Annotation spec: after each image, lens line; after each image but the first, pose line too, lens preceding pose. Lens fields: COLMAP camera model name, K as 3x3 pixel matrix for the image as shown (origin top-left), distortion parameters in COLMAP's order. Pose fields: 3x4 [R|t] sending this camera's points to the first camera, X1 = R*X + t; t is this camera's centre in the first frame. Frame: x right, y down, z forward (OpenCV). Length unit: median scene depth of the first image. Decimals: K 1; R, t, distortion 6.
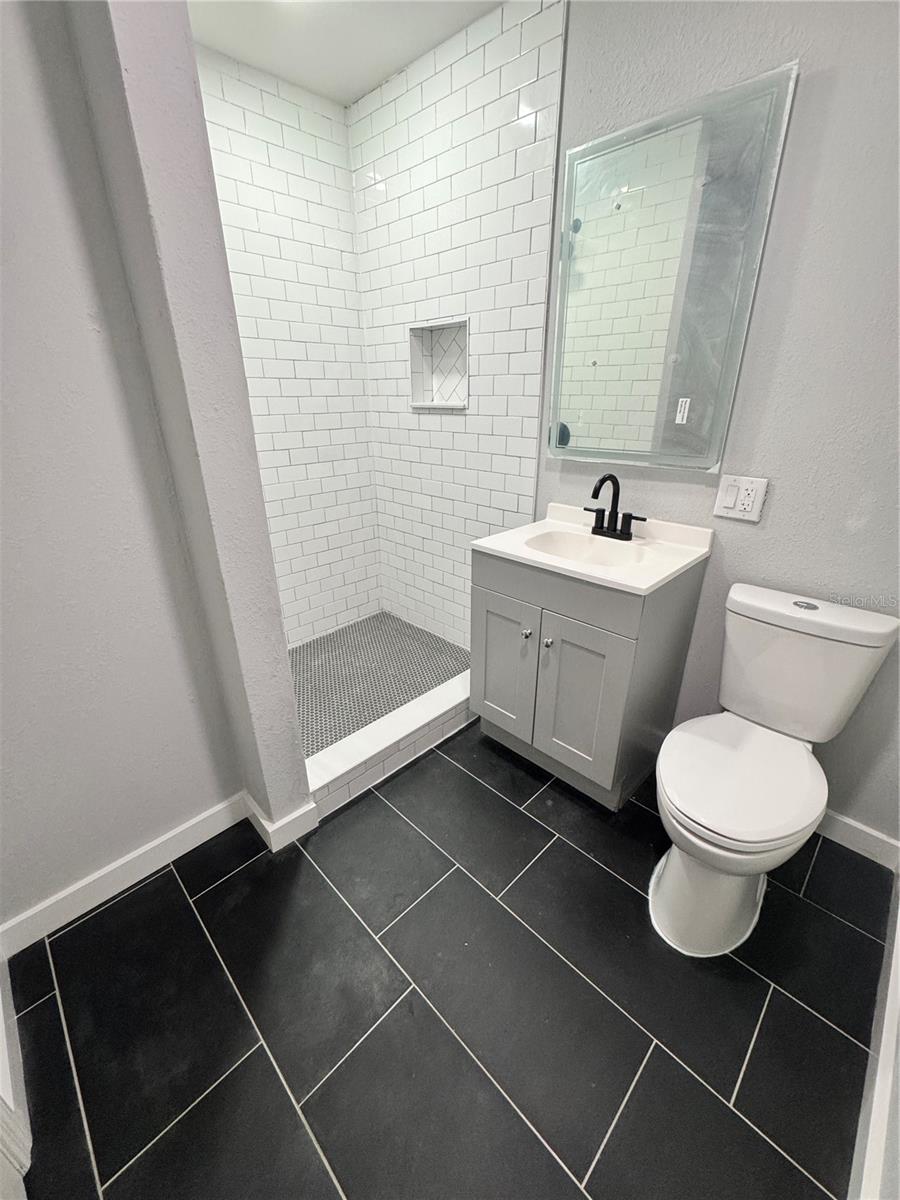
lens RADIAL K [[480.1, 0, 450.0], [0, 480.1, 600.0], [0, 0, 1]] dist [-0.003704, 0.000262]
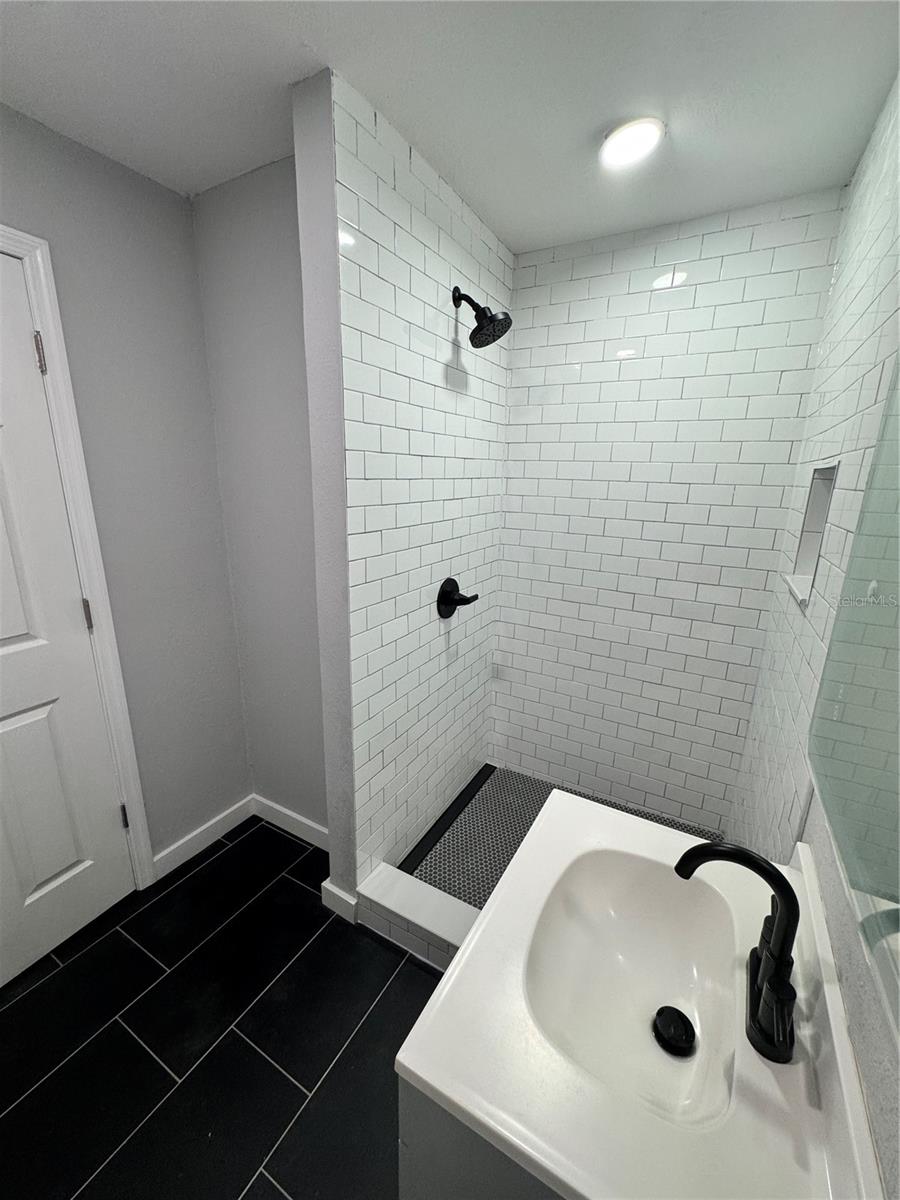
lens RADIAL K [[480.1, 0, 450.0], [0, 480.1, 600.0], [0, 0, 1]] dist [-0.003704, 0.000262]
pose [[0.270607, 0.257593, -0.927587, 0.413134], [-0.407332, 0.903673, 0.132120, -0.288609], [0.872269, 0.342083, 0.349466, 0.401840]]
